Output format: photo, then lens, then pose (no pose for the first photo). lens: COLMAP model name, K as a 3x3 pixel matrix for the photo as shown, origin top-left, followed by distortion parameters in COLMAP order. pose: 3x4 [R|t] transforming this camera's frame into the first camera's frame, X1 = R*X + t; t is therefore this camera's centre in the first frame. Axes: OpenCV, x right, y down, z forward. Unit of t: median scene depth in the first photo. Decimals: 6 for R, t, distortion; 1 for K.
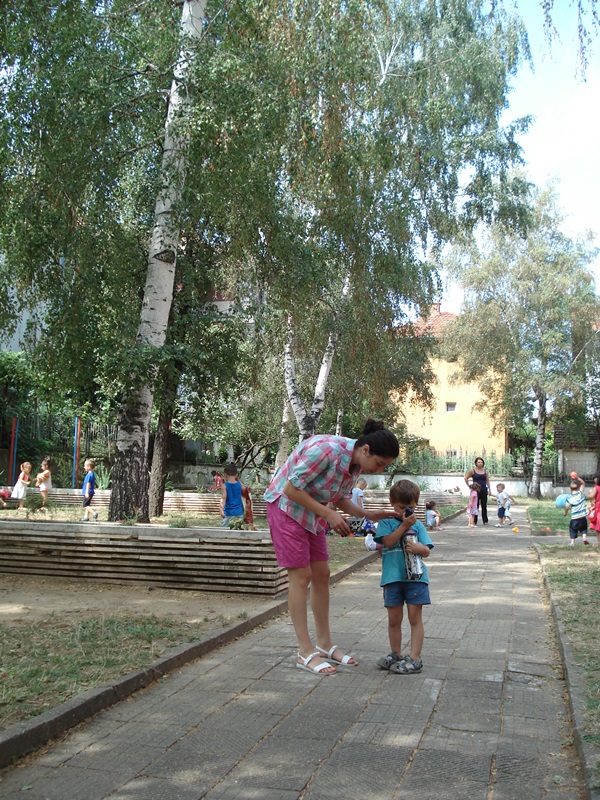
lens RADIAL K [[893.5, 0, 300.0], [0, 893.5, 400.0], [0, 0, 1]] dist [-0.088169, -0.052088]
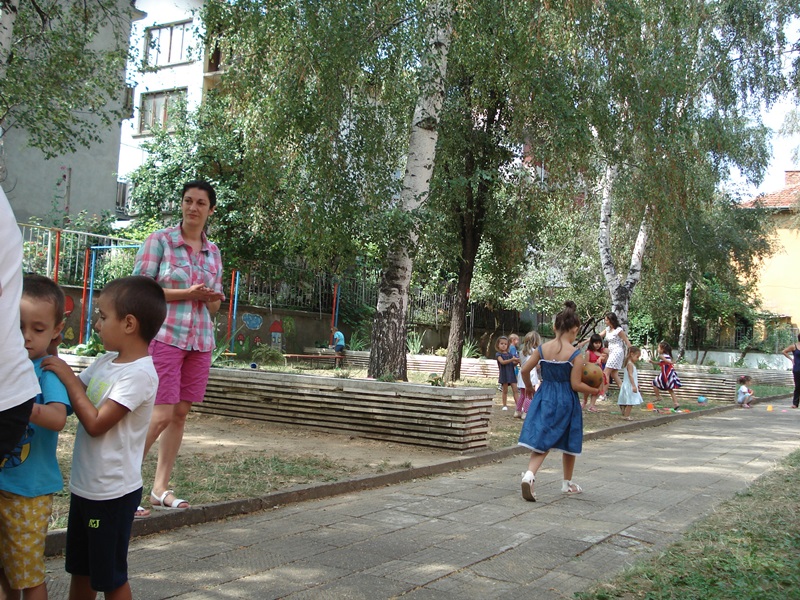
lens RADIAL K [[893.5, 0, 400.0], [0, 893.5, 300.0], [0, 0, 1]] dist [-0.088169, -0.052088]
pose [[0.953714, 0.016717, -0.300250, 0.125059], [-0.007946, 0.999506, 0.030410, 0.009892], [0.300610, -0.026616, 0.953376, 0.005999]]
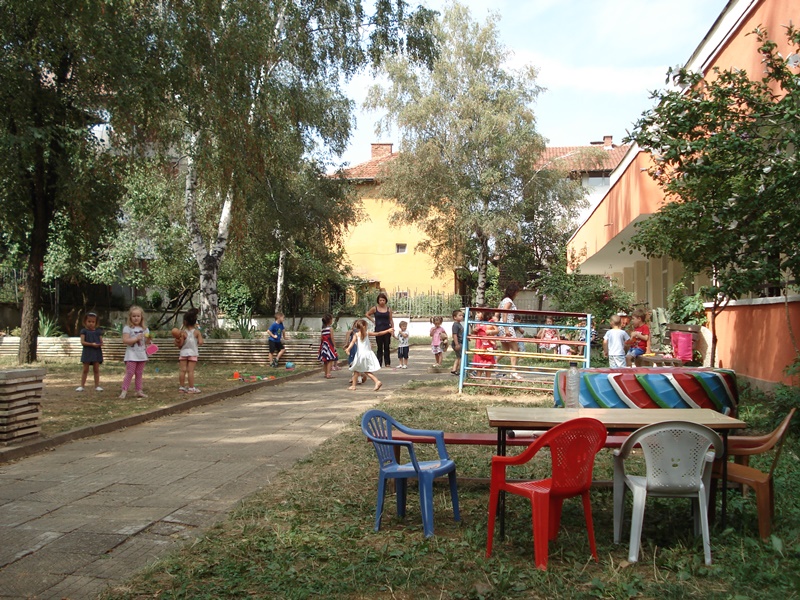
lens RADIAL K [[893.5, 0, 400.0], [0, 893.5, 300.0], [0, 0, 1]] dist [-0.088169, -0.052088]
pose [[0.991111, -0.017036, 0.131939, 0.152525], [0.008911, 0.998041, 0.061925, 0.015273], [-0.132735, -0.060198, 0.989322, 0.048387]]
